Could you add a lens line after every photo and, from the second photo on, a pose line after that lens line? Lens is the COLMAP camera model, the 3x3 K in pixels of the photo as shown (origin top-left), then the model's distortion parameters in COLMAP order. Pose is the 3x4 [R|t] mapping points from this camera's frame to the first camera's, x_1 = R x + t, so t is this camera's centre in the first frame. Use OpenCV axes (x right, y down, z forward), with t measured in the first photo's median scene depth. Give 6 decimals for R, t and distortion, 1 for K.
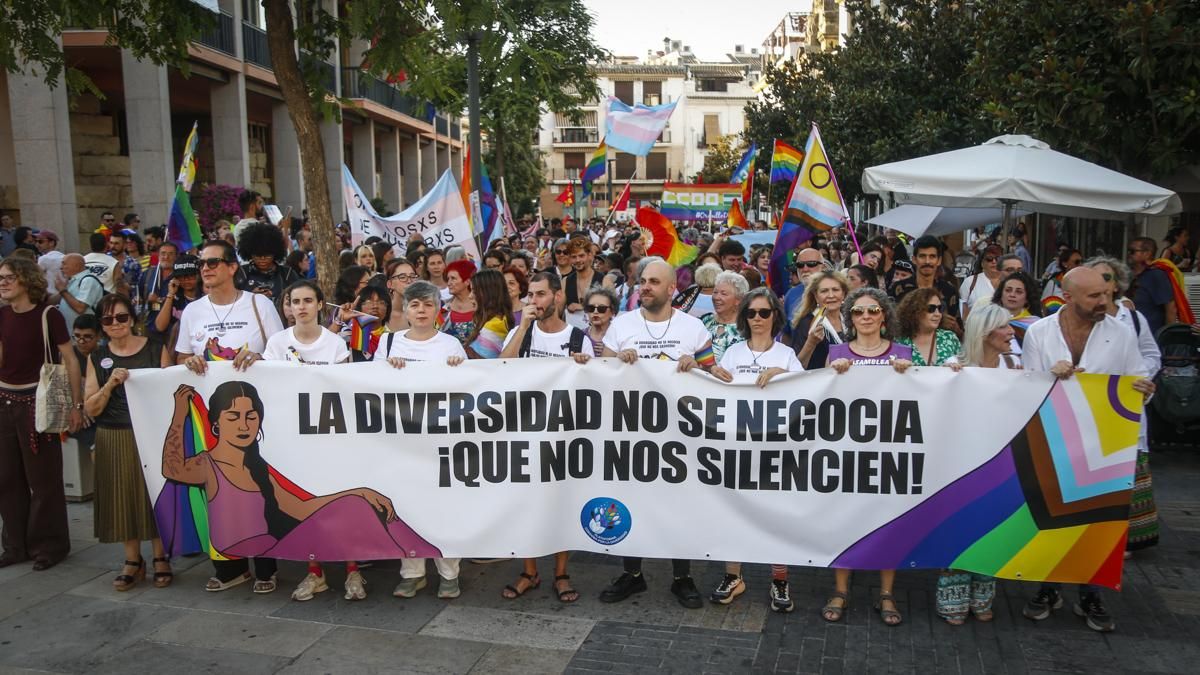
lens RADIAL K [[1137.9, 0, 600.0], [0, 1137.9, 337.5], [0, 0, 1]] dist [-0.026008, -0.016893]
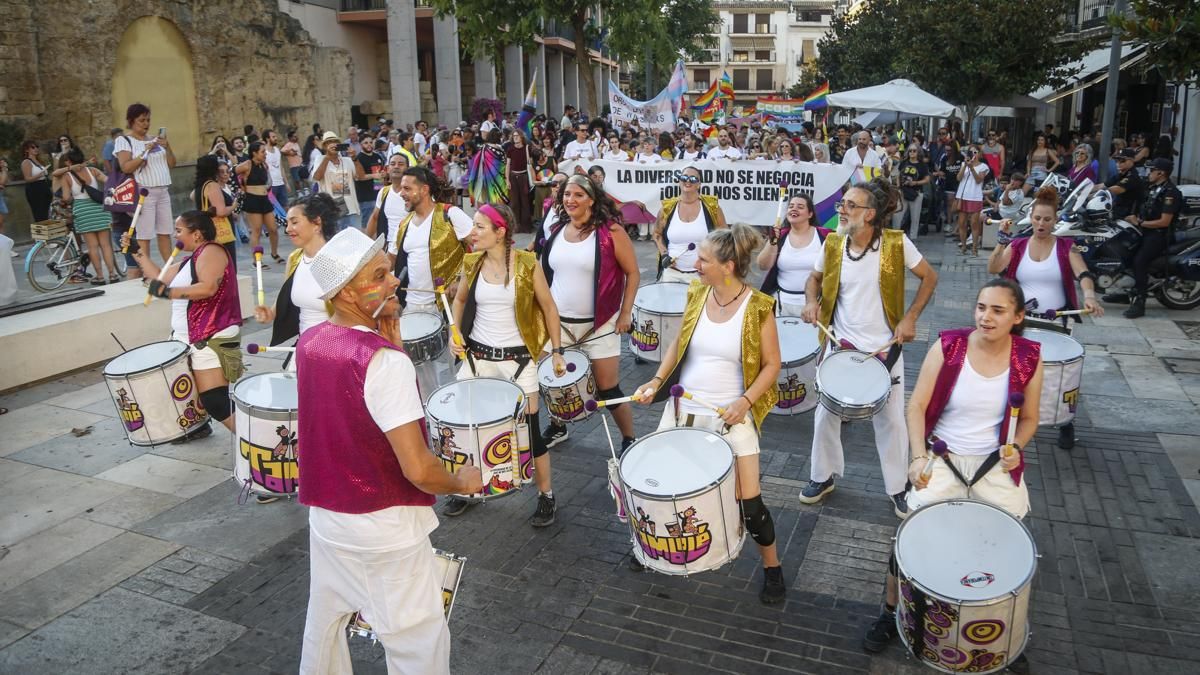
lens RADIAL K [[907.5, 0, 600.0], [0, 907.5, 337.5], [0, 0, 1]] dist [-0.126901, 0.139147]
pose [[0.991528, 0.026945, -0.127064, 0.020441], [-0.010000, 0.991179, 0.132152, 0.177399], [0.129504, -0.129762, 0.983052, -1.532265]]
